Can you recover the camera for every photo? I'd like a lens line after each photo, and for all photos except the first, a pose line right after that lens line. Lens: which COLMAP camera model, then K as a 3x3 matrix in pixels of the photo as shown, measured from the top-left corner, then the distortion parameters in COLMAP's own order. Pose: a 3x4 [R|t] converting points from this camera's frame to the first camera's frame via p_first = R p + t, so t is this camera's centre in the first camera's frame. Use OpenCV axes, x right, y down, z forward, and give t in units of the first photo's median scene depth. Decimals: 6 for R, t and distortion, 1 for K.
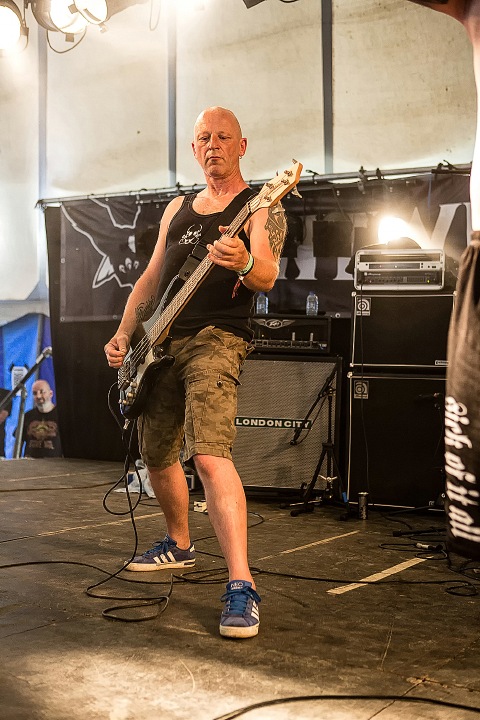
lens RADIAL K [[992.0, 0, 240.0], [0, 992.0, 360.0], [0, 0, 1]] dist [0.004502, 0.037573]
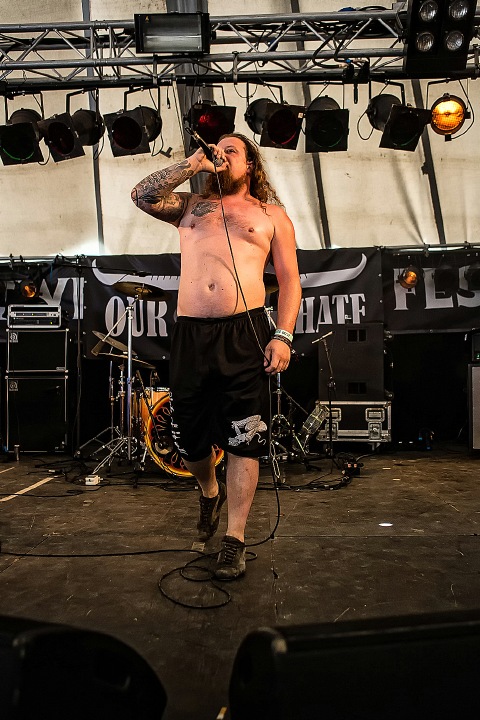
lens RADIAL K [[607.0, 0, 240.0], [0, 607.0, 360.0], [0, 0, 1]] dist [-0.097090, 0.133045]
pose [[0.884858, -0.023581, 0.465264, -0.012620], [0.025390, 0.999675, 0.002379, -0.006752], [-0.465169, 0.009708, 0.885169, -0.096547]]
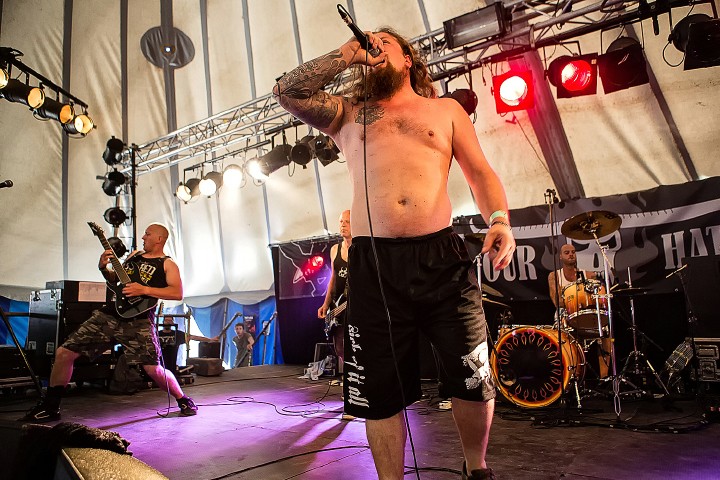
lens RADIAL K [[507.0, 0, 360.0], [0, 507.0, 240.0], [0, 0, 1]] dist [-0.085656, 0.065263]
pose [[0.995210, -0.060952, -0.076438, 0.109999], [0.049384, 0.988196, -0.145016, 0.001570], [0.084375, 0.140547, 0.986472, -0.108953]]
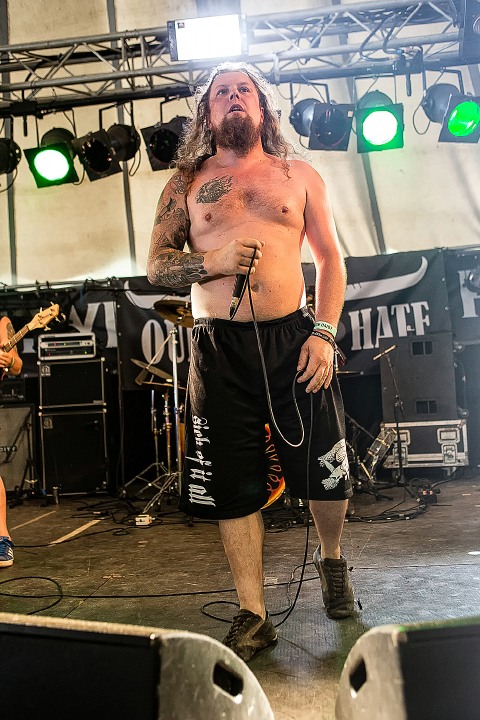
lens RADIAL K [[693.6, 0, 240.0], [0, 693.6, 360.0], [0, 0, 1]] dist [-0.087453, 0.156886]
pose [[0.909353, -0.054189, 0.412482, -0.043707], [0.076666, 0.996328, -0.038126, -0.004377], [-0.408901, 0.066293, 0.910168, -0.120503]]
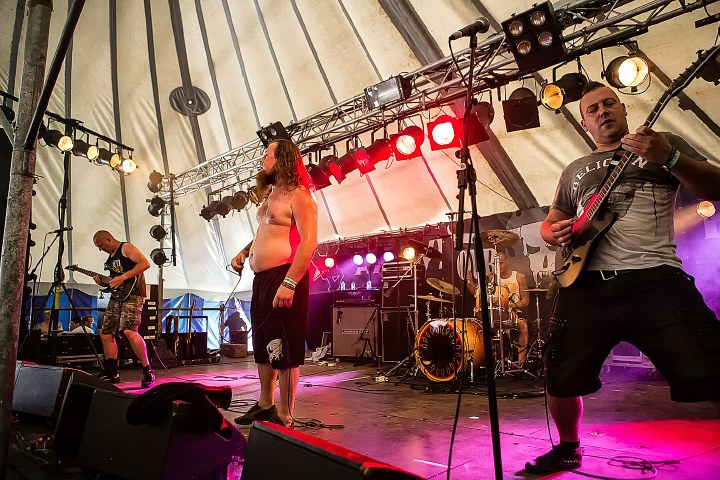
lens RADIAL K [[518.6, 0, 360.0], [0, 518.6, 240.0], [0, 0, 1]] dist [-0.090692, 0.080424]
pose [[0.969685, -0.080768, -0.230625, 0.358455], [0.051425, 0.990110, -0.130530, 0.003246], [0.238886, 0.114714, 0.964248, -0.320870]]
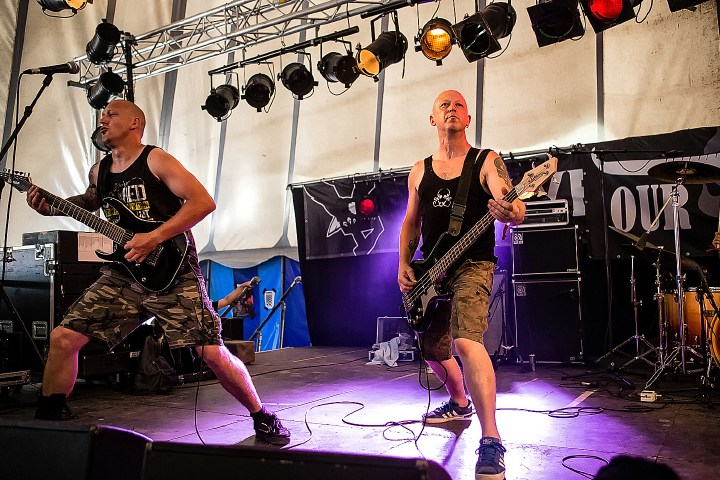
lens RADIAL K [[652.1, 0, 360.0], [0, 652.1, 240.0], [0, 0, 1]] dist [-0.080115, 0.118389]
pose [[0.998239, -0.058912, -0.006953, -0.114941], [0.058362, 0.996325, -0.062693, -0.000409], [0.010621, 0.062176, 0.998009, -0.043263]]
